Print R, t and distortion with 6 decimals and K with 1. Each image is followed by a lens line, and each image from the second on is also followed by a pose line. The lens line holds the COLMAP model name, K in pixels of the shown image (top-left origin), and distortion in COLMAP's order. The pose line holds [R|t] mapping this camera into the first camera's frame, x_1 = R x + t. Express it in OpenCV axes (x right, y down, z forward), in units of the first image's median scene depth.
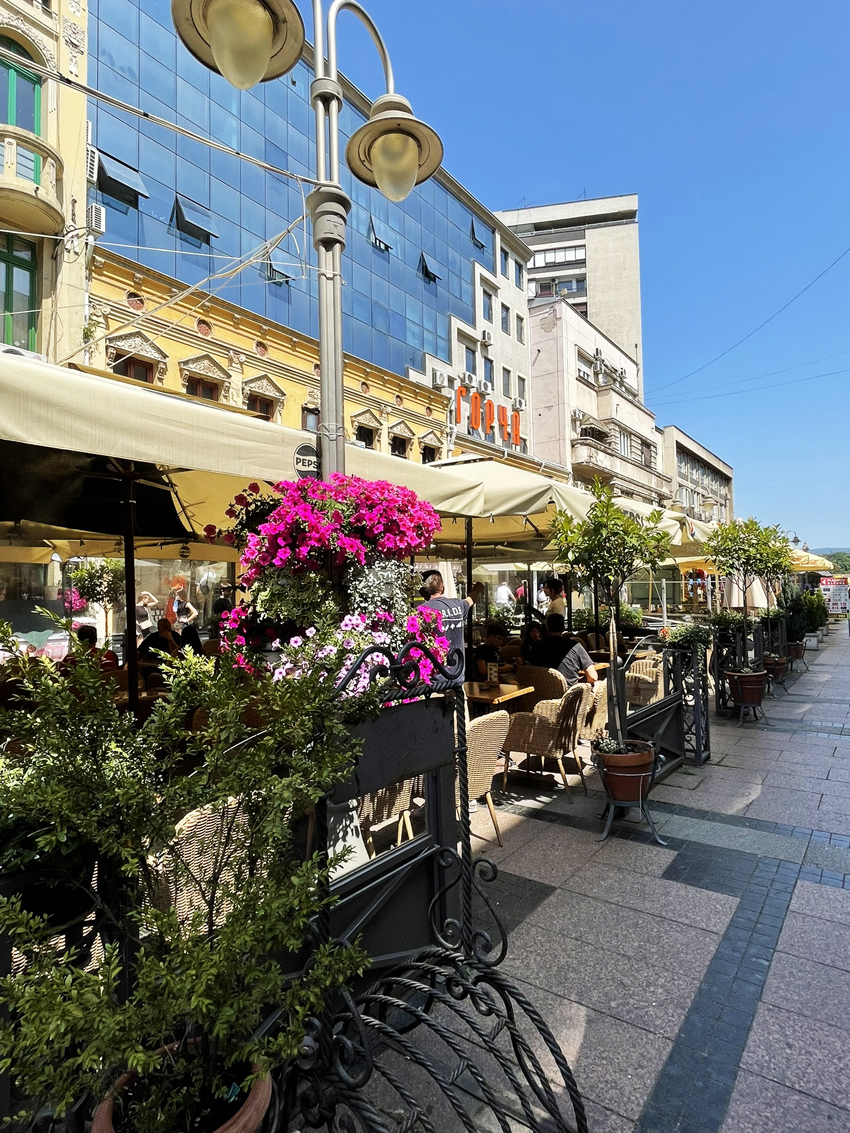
lens RADIAL K [[622.7, 0, 424.2], [0, 622.7, 565.5], [0, 0, 1]] dist [-0.002209, -0.000414]
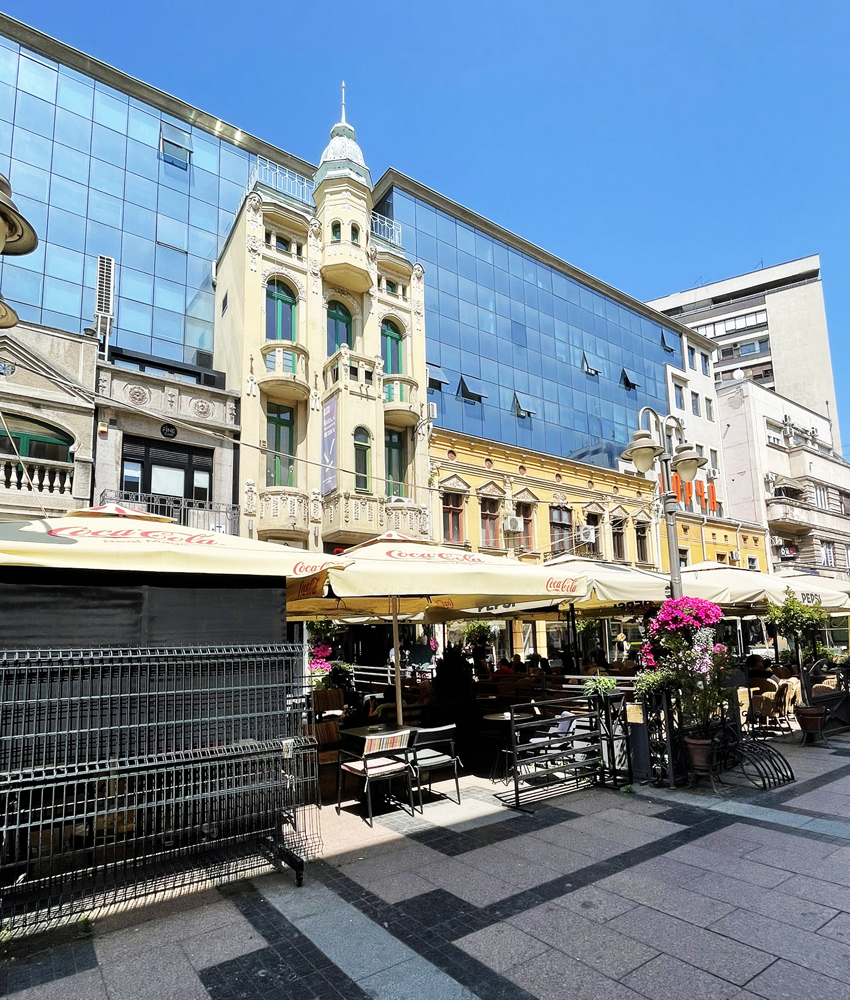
lens RADIAL K [[567.7, 0, 436.0], [0, 567.7, 569.1], [0, 0, 1]] dist [0.000087, -0.000169]
pose [[0.954236, -0.048103, -0.295159, -0.040806], [0.024741, 0.996294, -0.082383, -0.008085], [0.298028, 0.071311, 0.951890, -0.167260]]
